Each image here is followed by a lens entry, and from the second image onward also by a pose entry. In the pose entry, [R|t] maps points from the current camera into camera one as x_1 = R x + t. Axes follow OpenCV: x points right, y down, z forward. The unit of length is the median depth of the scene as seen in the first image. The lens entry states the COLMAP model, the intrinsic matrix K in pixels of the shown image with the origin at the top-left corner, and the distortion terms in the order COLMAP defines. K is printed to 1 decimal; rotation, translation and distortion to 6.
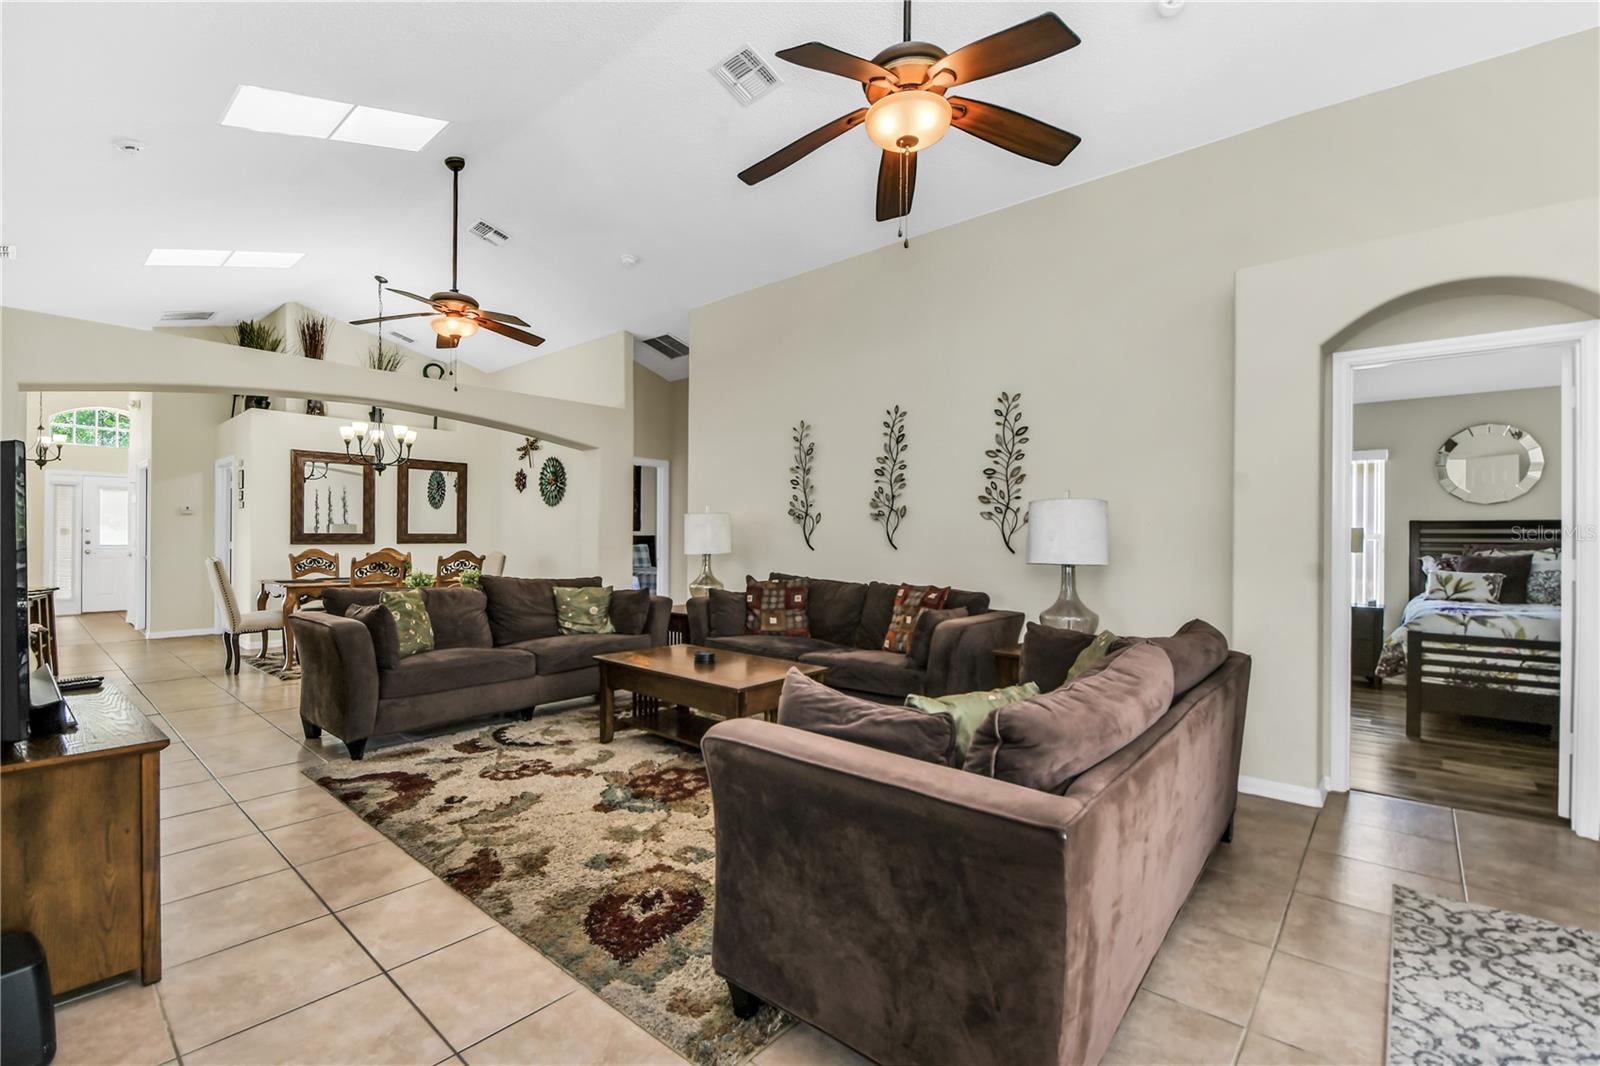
lens RADIAL K [[699.0, 0, 788.1], [0, 699.0, 540.1], [0, 0, 1]] dist [0.010239, -0.012683]
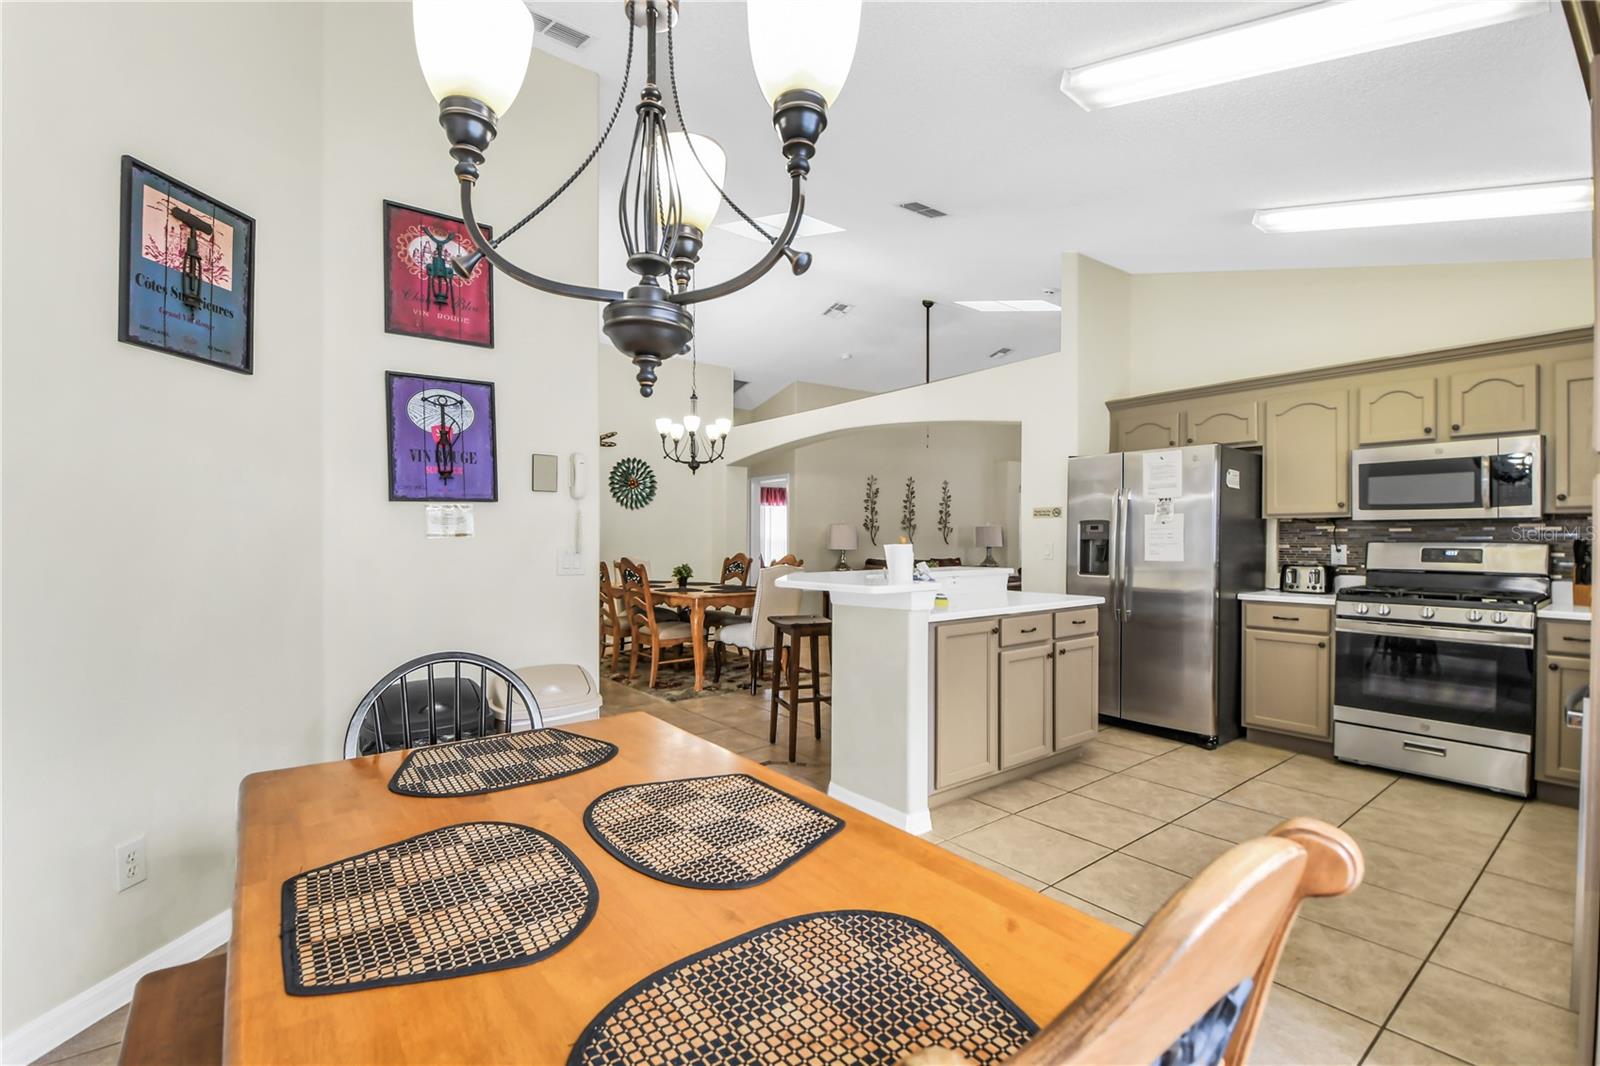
lens RADIAL K [[704.6, 0, 769.9], [0, 704.6, 532.2], [0, 0, 1]] dist [0.006743, -0.007937]
pose [[0.197895, 0.004892, 0.980211, -2.297279], [0.006418, 0.999960, -0.006287, -0.014463], [-0.980202, 0.007535, 0.197855, 1.124573]]
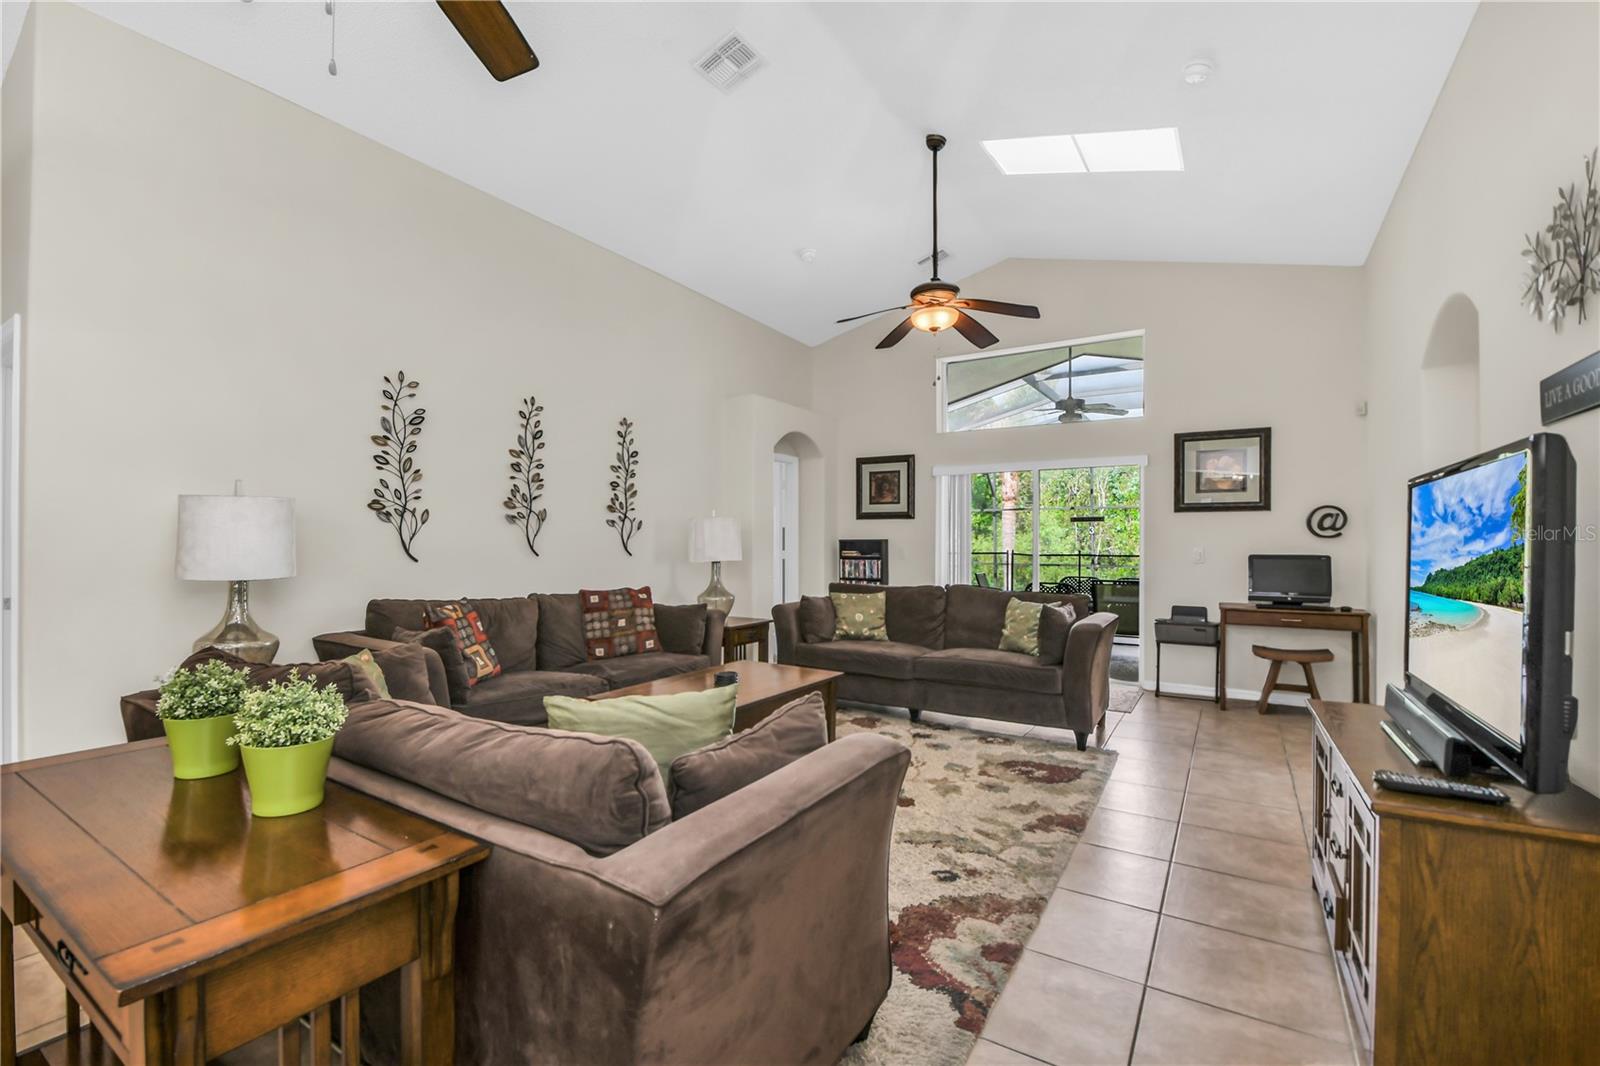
lens RADIAL K [[699.0, 0, 769.2], [0, 699.0, 541.8], [0, 0, 1]] dist [0.010239, -0.012683]
pose [[-0.136849, -0.002021, 0.990590, -0.877524], [0.003861, 0.999989, 0.002573, -0.007524], [-0.990584, 0.004177, -0.136840, 0.927547]]
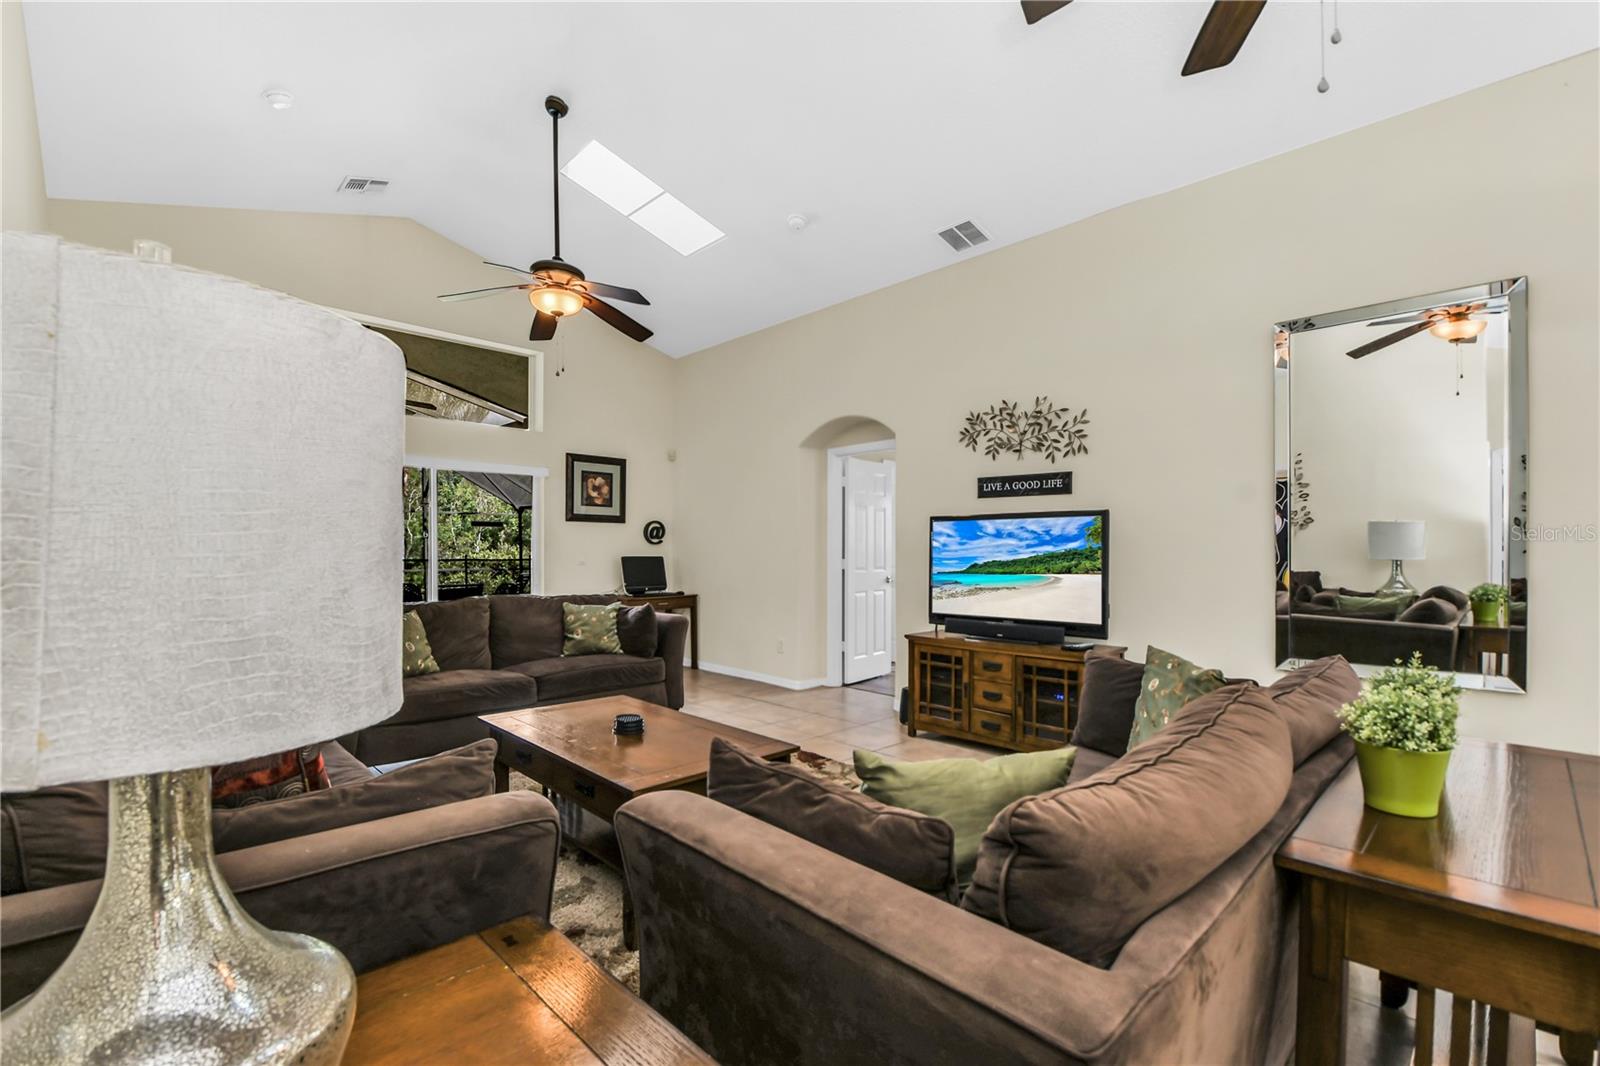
lens RADIAL K [[699.0, 0, 796.5], [0, 699.0, 542.4], [0, 0, 1]] dist [0.010239, -0.012683]
pose [[-0.996221, 0.005298, 0.086698, -0.310318], [0.004832, 0.999973, -0.005583, -0.000929], [-0.086725, -0.005143, -0.996219, 1.438078]]
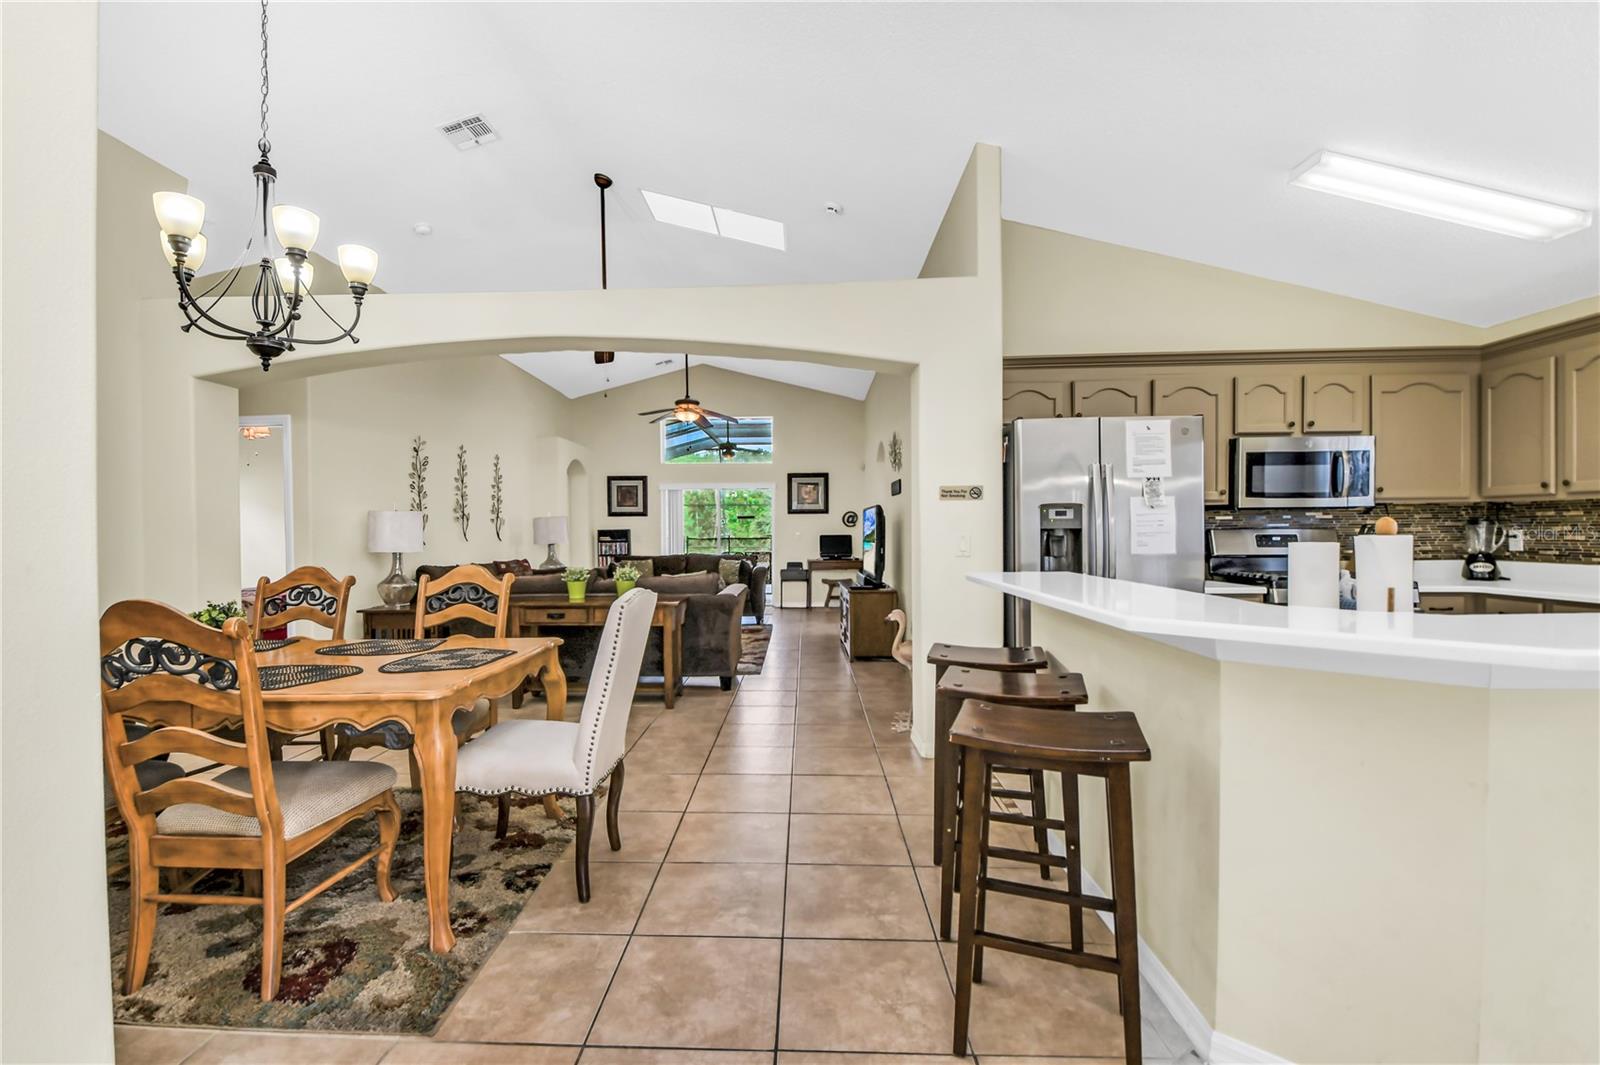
lens RADIAL K [[699.0, 0, 775.2], [0, 699.0, 541.4], [0, 0, 1]] dist [0.010239, -0.012683]
pose [[-0.627688, -0.010088, 0.778400, -1.602169], [0.011482, 0.999687, 0.022215, -0.013953], [-0.778381, 0.022882, -0.627375, 1.601219]]
